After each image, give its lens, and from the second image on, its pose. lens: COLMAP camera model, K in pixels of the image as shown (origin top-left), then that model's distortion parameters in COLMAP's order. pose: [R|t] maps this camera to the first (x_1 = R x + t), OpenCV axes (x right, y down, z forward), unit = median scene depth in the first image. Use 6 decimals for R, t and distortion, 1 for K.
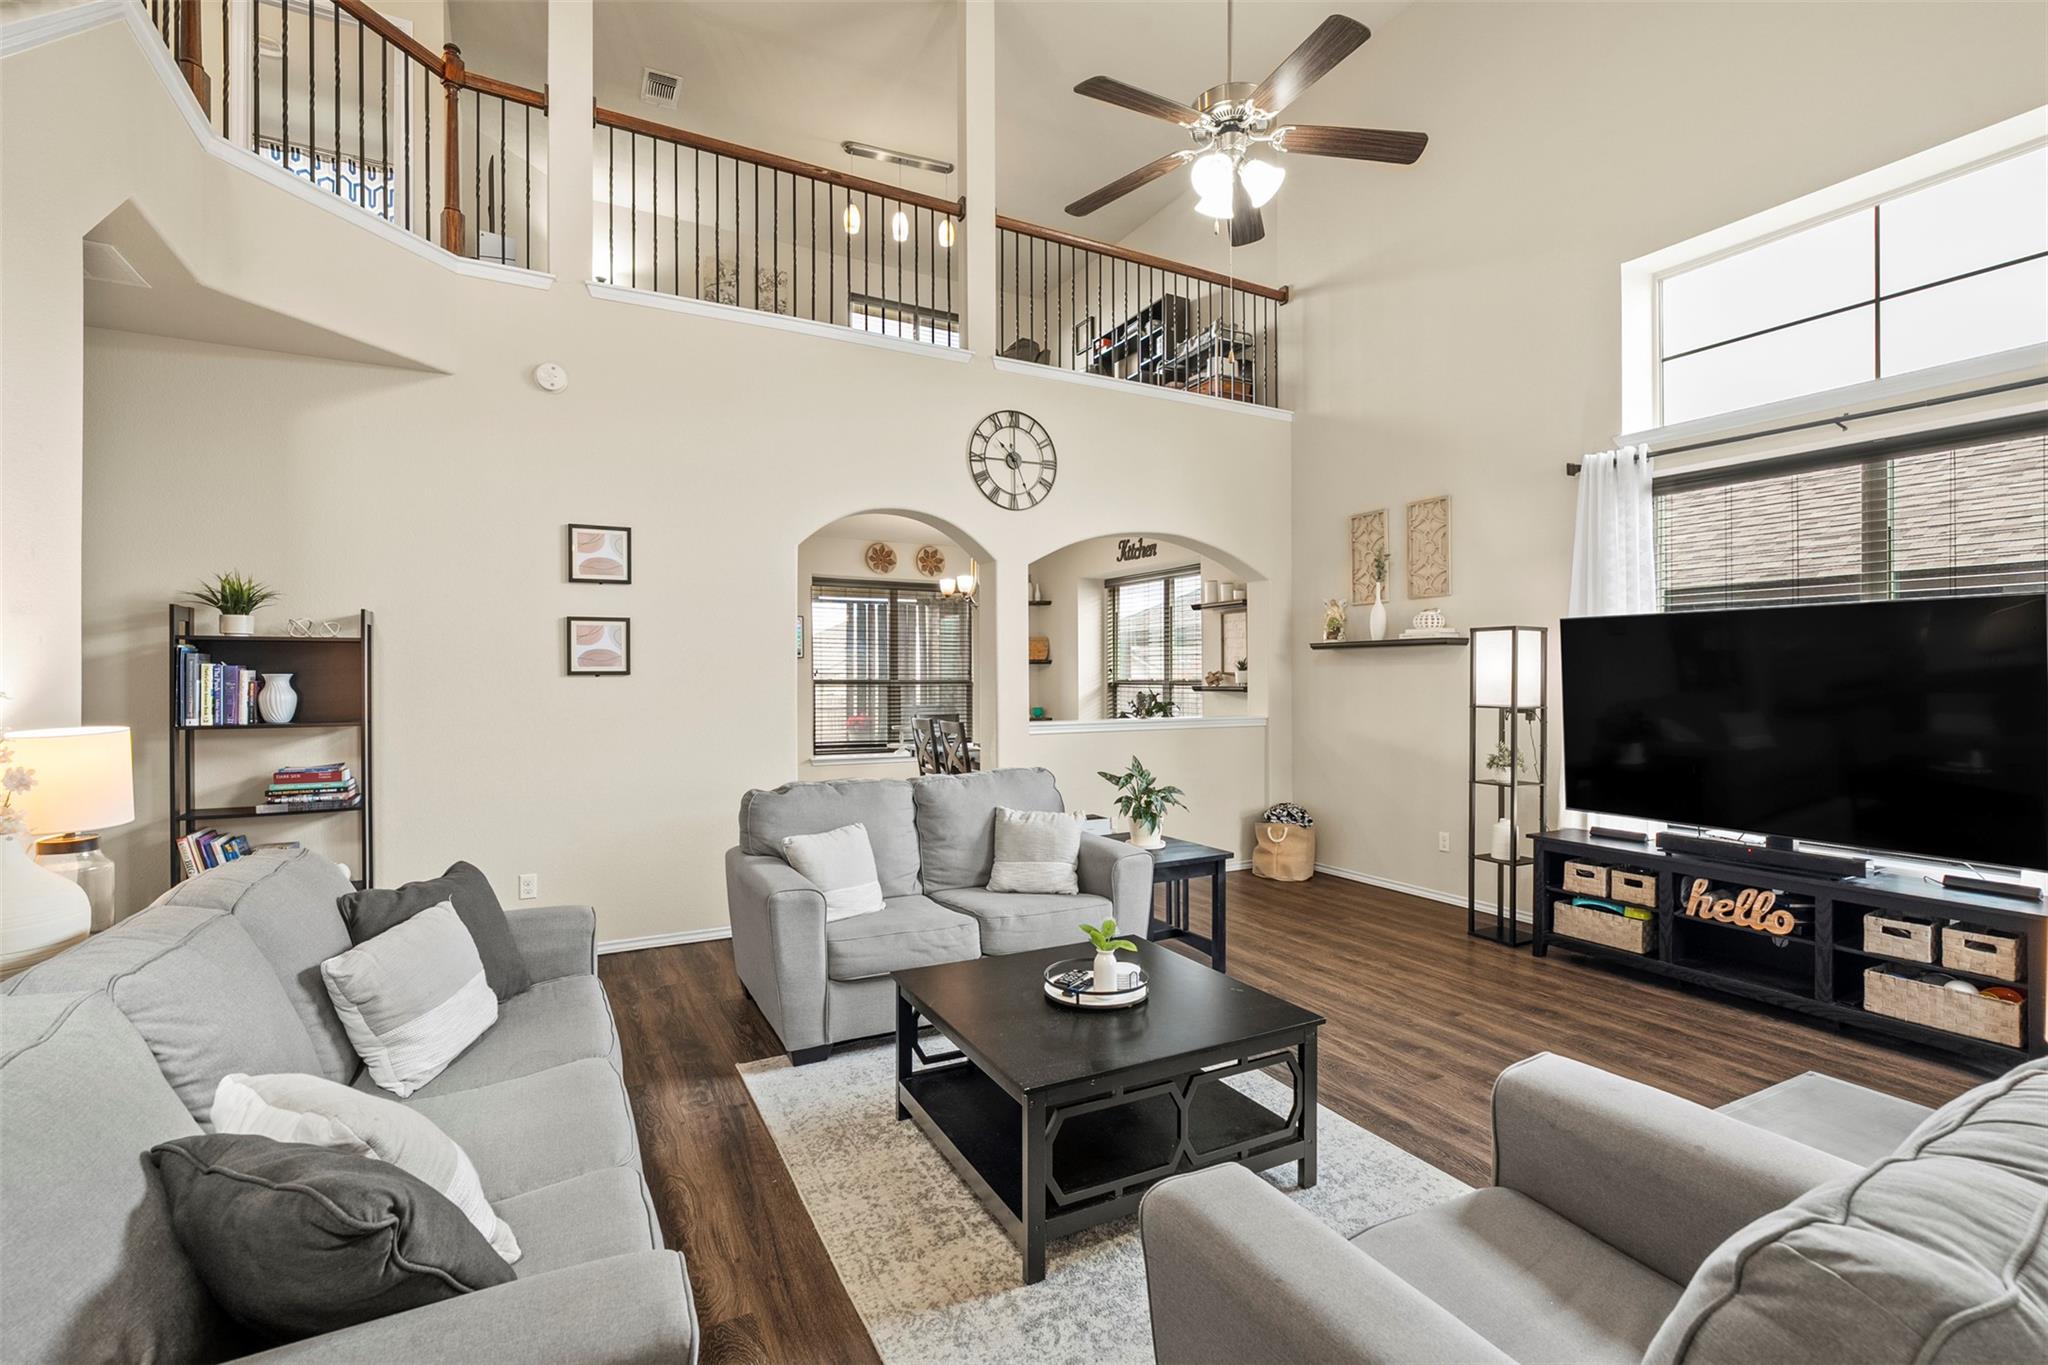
lens RADIAL K [[918.1, 0, 1031.6], [0, 918.1, 671.9], [0, 0, 1]] dist [-0.005232, 0.001749]
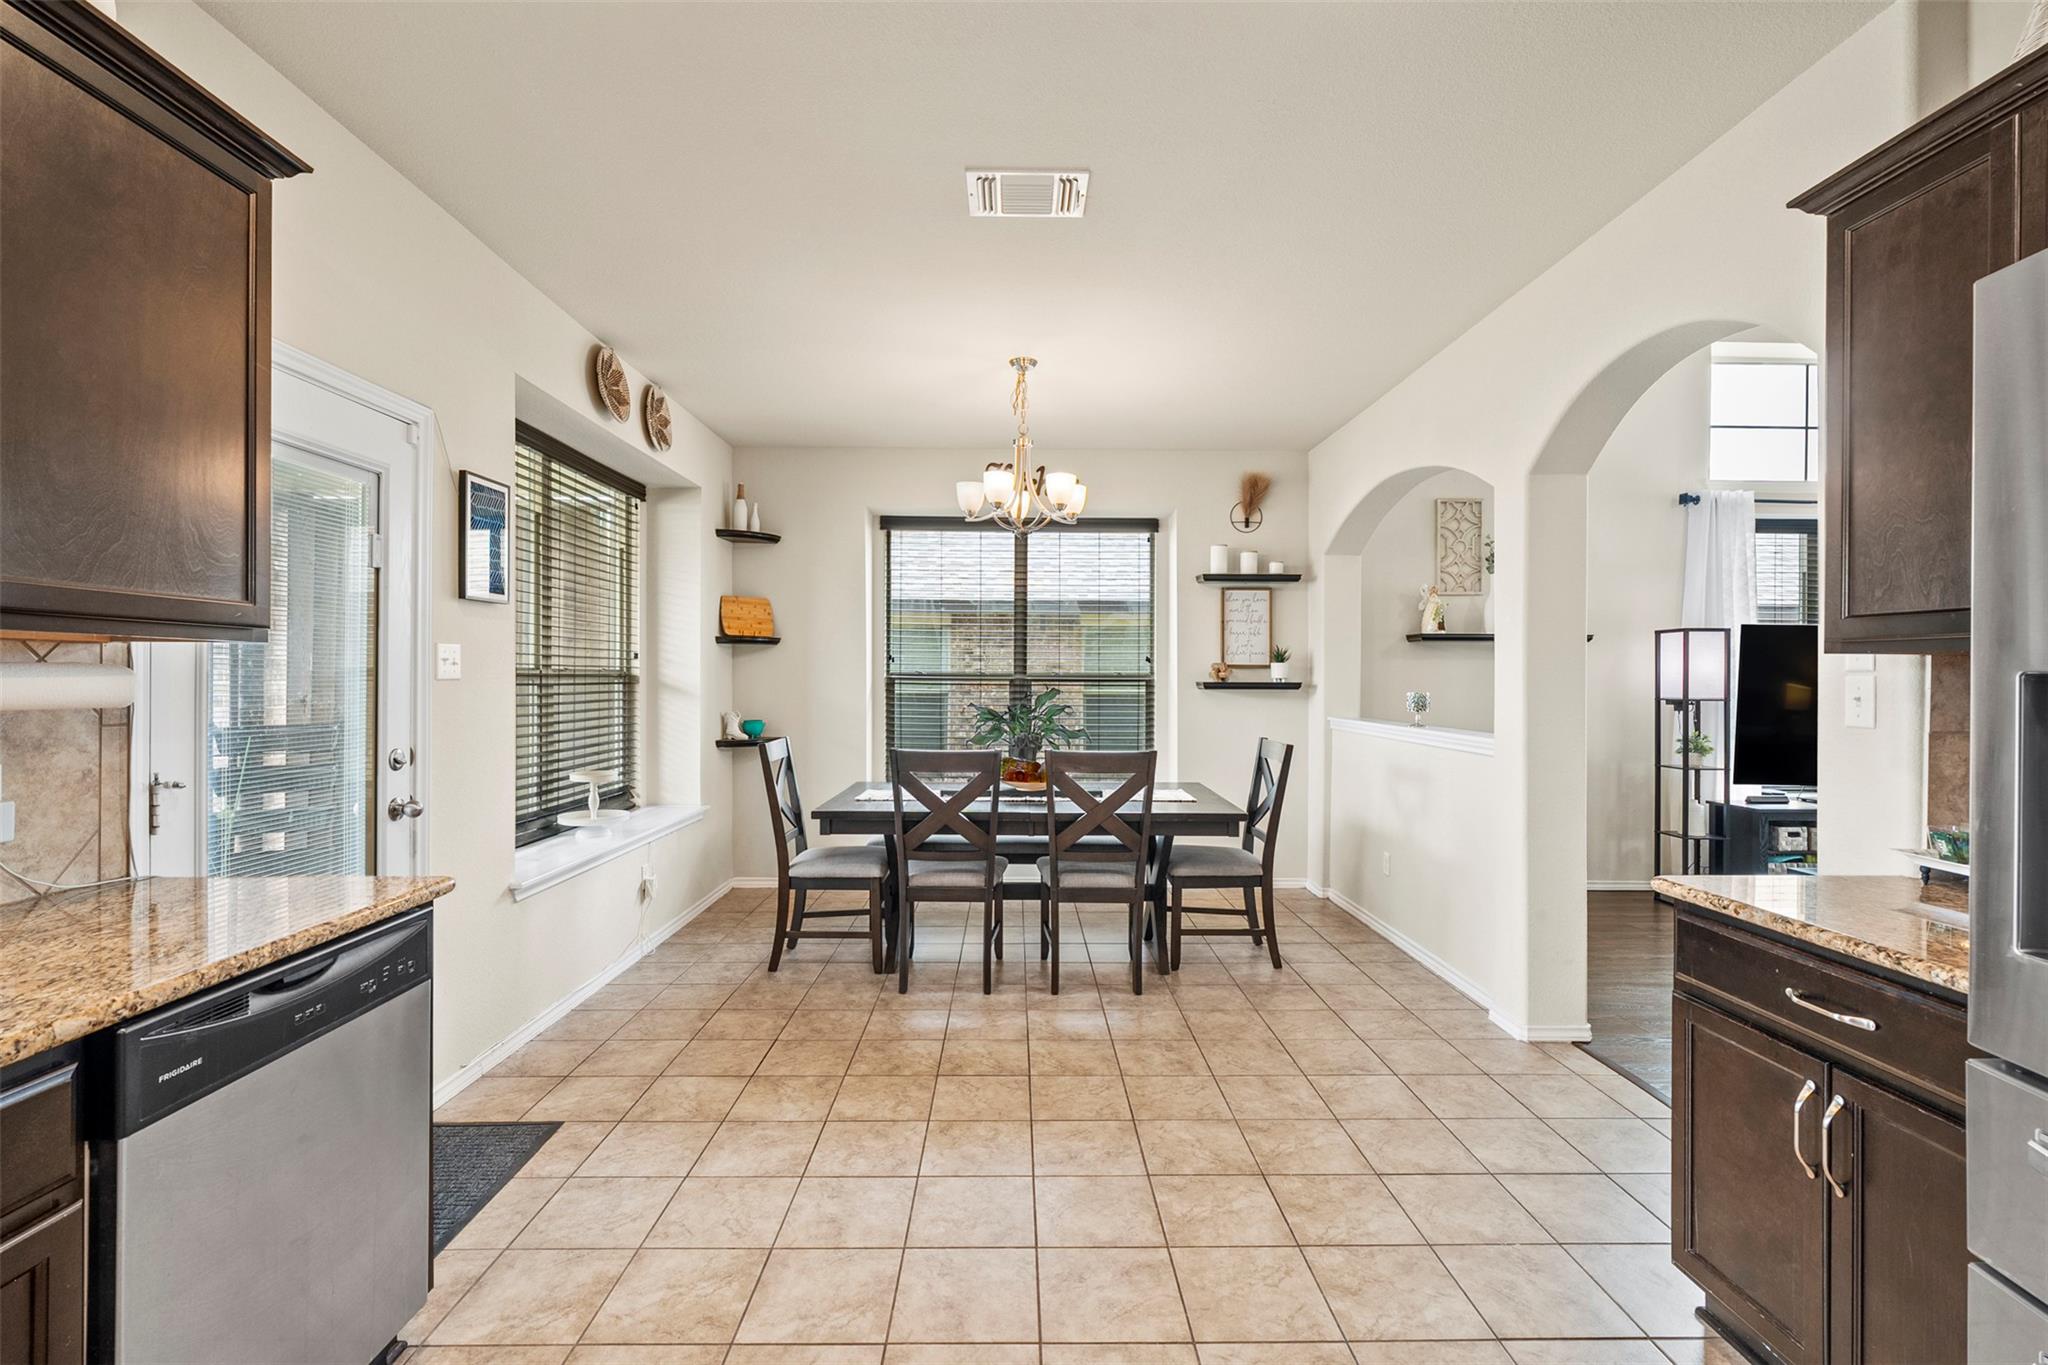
lens RADIAL K [[918.1, 0, 1032.4], [0, 918.1, 672.2], [0, 0, 1]] dist [-0.005232, 0.001749]
pose [[0.459016, 0.007531, 0.888396, -1.028157], [-0.012754, 0.999917, -0.001886, 0.020144], [-0.888336, -0.010465, 0.459074, 1.447243]]
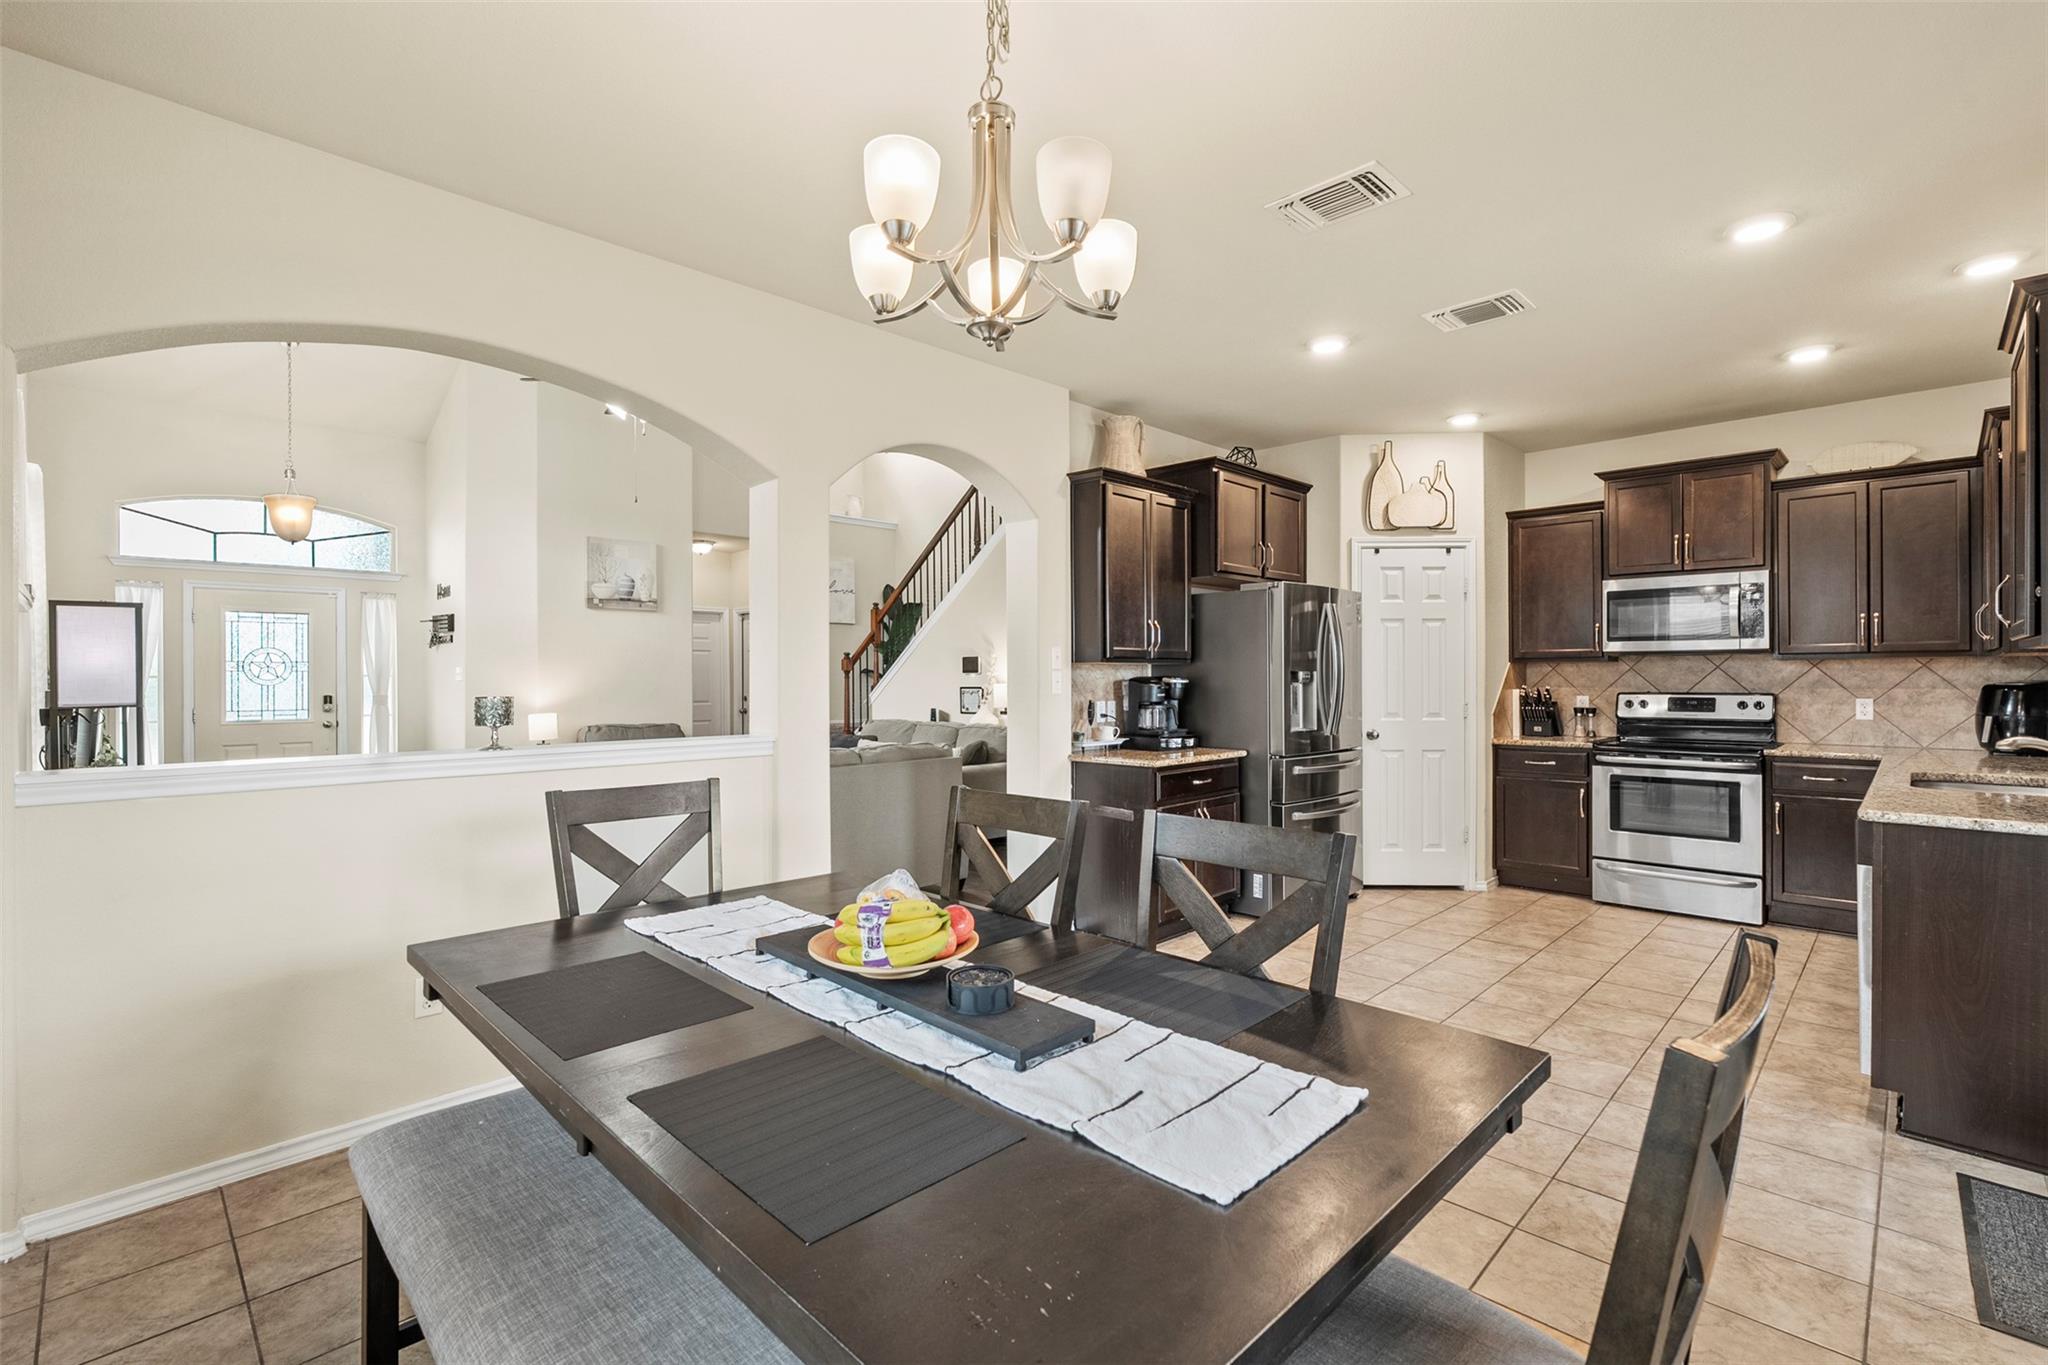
lens RADIAL K [[918.1, 0, 1030.4], [0, 918.1, 677.1], [0, 0, 1]] dist [-0.005232, 0.001749]
pose [[-0.955842, 0.005325, -0.293834, 0.000145], [0.007733, 0.999945, -0.007035, 0.029950], [0.293781, -0.008996, -0.955831, 2.358686]]
